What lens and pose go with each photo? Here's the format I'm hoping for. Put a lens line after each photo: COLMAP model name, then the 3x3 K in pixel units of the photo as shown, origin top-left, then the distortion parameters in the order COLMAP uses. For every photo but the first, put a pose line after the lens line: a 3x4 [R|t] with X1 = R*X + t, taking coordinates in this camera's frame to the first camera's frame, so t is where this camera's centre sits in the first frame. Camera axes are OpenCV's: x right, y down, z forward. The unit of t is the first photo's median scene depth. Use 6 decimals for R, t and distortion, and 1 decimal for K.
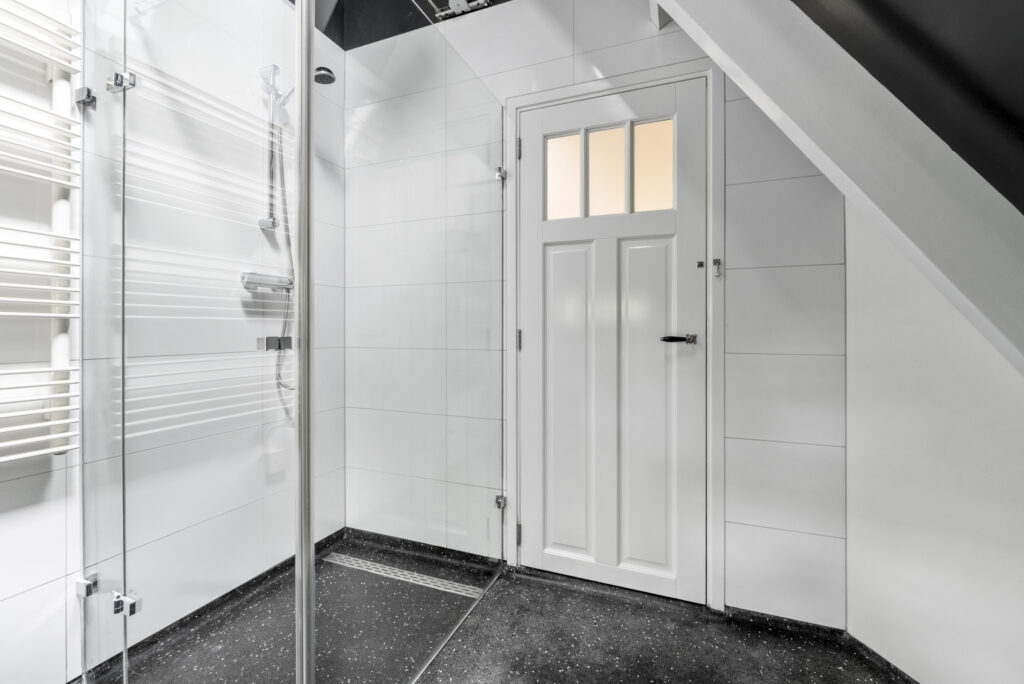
lens RADIAL K [[429.1, 0, 509.0], [0, 429.1, 331.8], [0, 0, 1]] dist [0.000389, -0.000302]
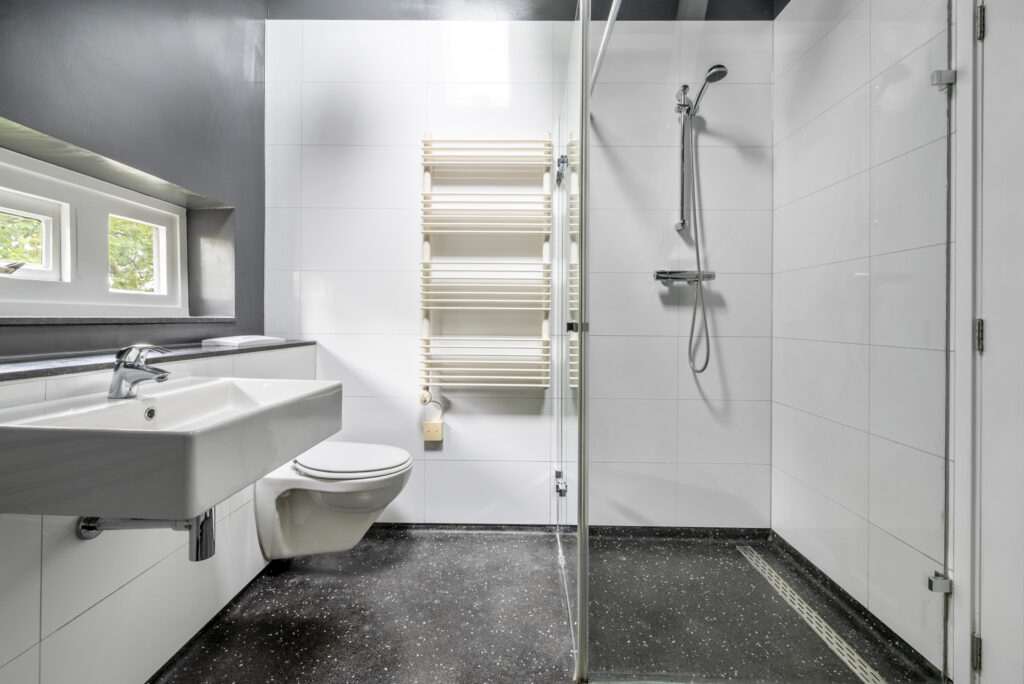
lens RADIAL K [[429.1, 0, 510.2], [0, 429.1, 320.8], [0, 0, 1]] dist [0.000389, -0.000302]
pose [[0.368441, 0.009020, -0.929607, 0.345282], [-0.009860, 0.999935, 0.005795, 0.000589], [0.929599, 0.007031, 0.368506, 0.152535]]
